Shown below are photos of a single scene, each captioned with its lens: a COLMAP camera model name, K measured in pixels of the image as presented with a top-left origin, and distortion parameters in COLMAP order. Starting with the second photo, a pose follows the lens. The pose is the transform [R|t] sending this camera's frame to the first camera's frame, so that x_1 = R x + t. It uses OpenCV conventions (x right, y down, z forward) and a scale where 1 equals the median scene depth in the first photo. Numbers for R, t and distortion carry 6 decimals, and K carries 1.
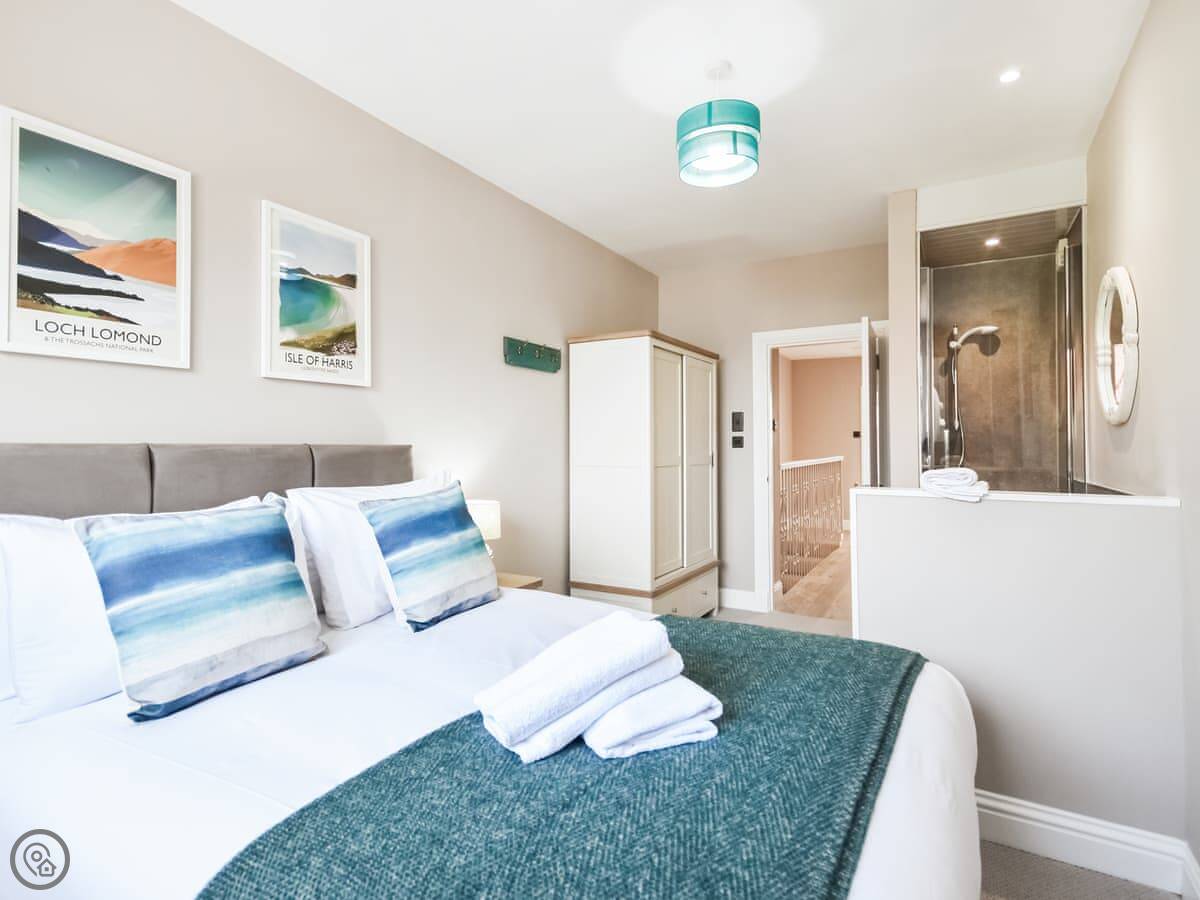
lens RADIAL K [[617.9, 0, 593.5], [0, 617.9, 444.1], [0, 0, 1]] dist [0.025373, 0.001067]
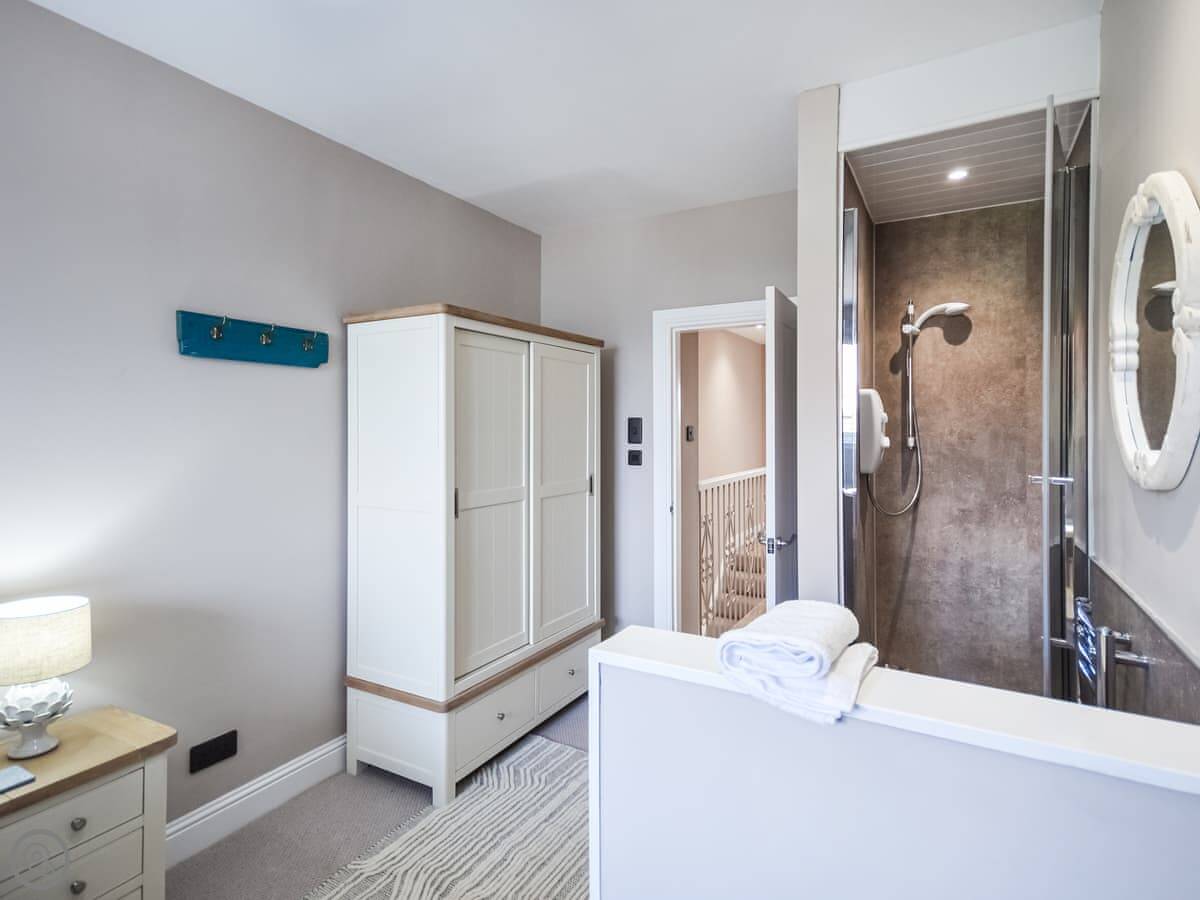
lens RADIAL K [[647.2, 0, 603.9], [0, 647.2, 446.1], [0, 0, 1]] dist [0.033437, -0.000722]
pose [[0.999416, -0.000743, 0.034174, 0.212710], [-0.000082, 0.999709, 0.024133, -0.045580], [-0.034182, -0.024121, 0.999124, 0.275910]]
